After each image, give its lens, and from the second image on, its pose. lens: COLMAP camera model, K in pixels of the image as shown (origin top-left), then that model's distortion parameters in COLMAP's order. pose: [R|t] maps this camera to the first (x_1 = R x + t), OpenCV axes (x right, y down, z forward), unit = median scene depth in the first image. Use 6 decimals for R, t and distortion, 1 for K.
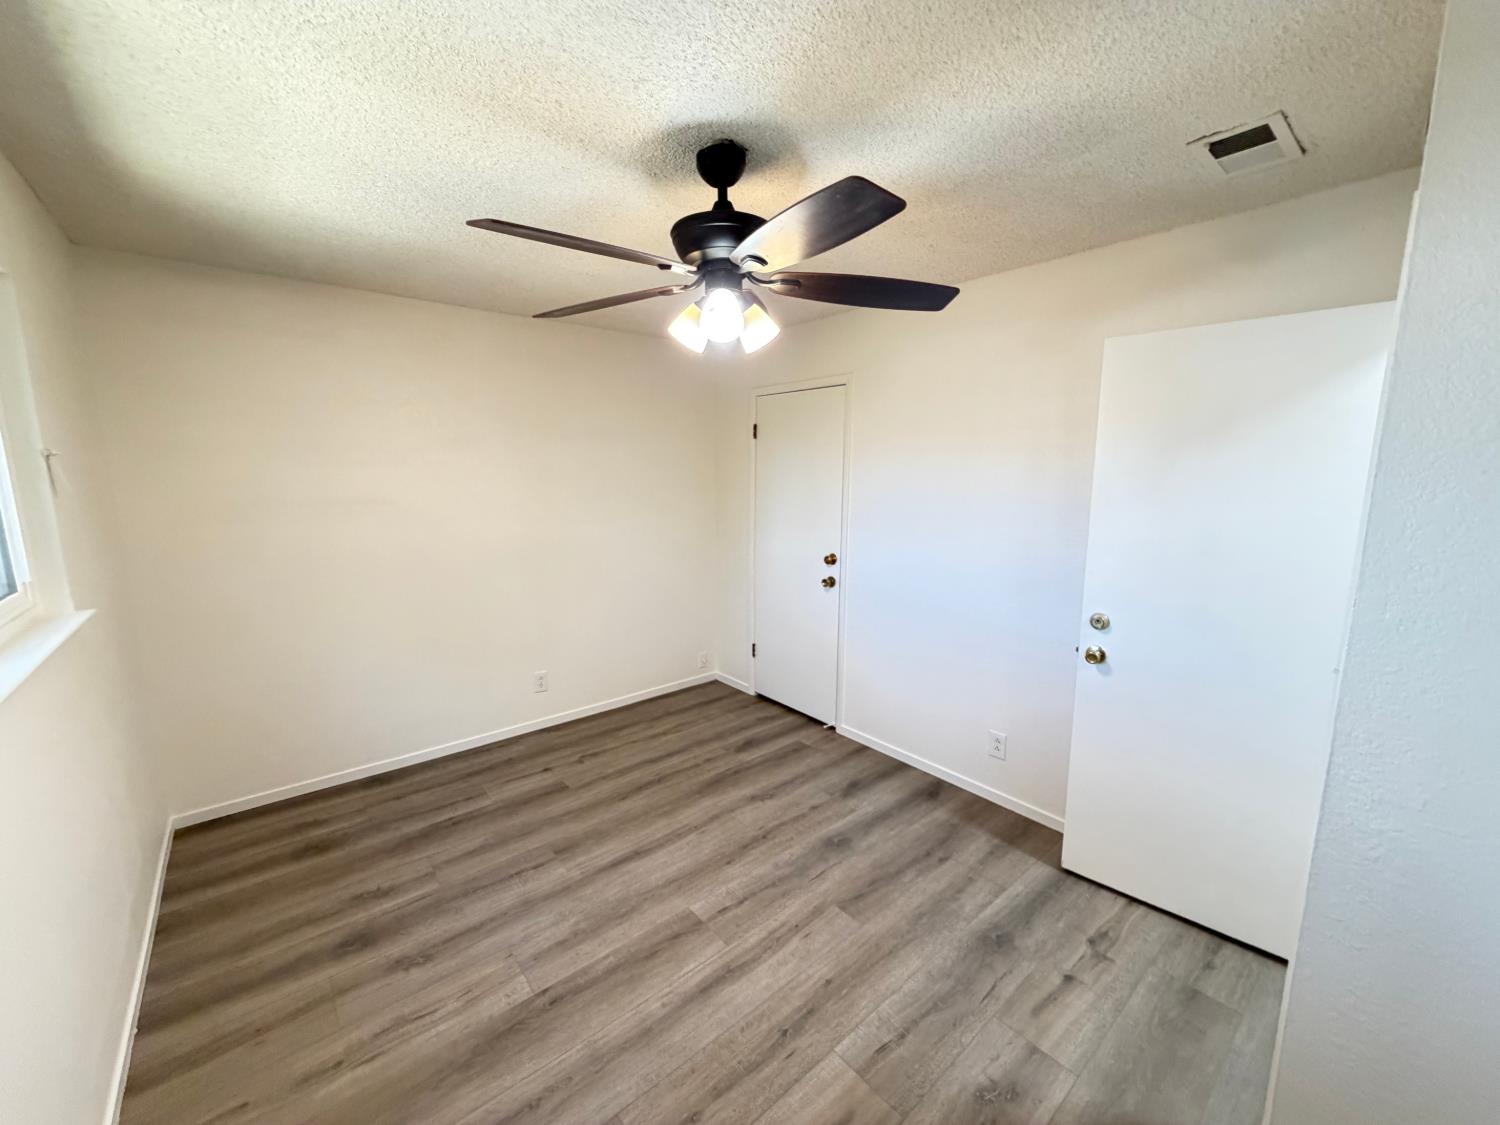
lens RADIAL K [[596.9, 0, 742.5], [0, 596.9, 567.1], [0, 0, 1]] dist [-0.002279, 0.000563]
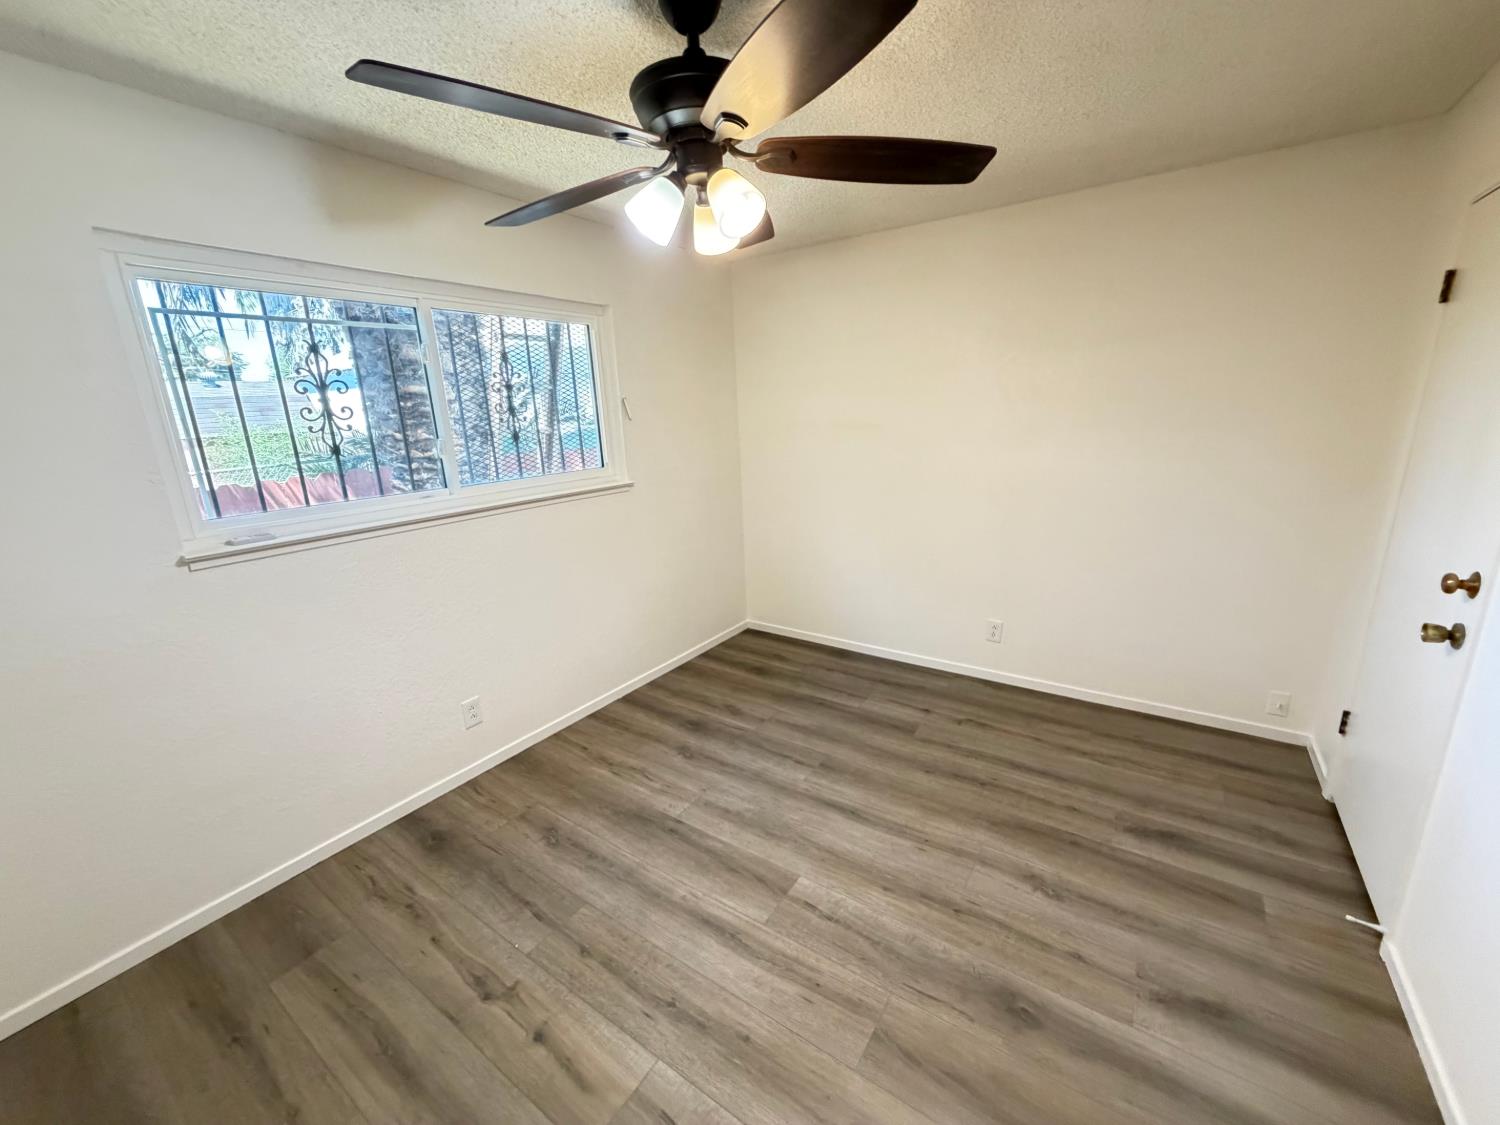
lens RADIAL K [[596.9, 0, 748.9], [0, 596.9, 558.5], [0, 0, 1]] dist [-0.002279, 0.000563]
pose [[0.266720, 0.226004, -0.936901, 0.597915], [-0.117892, 0.972467, 0.201021, -0.081862], [0.956536, 0.056837, 0.286020, 0.579700]]
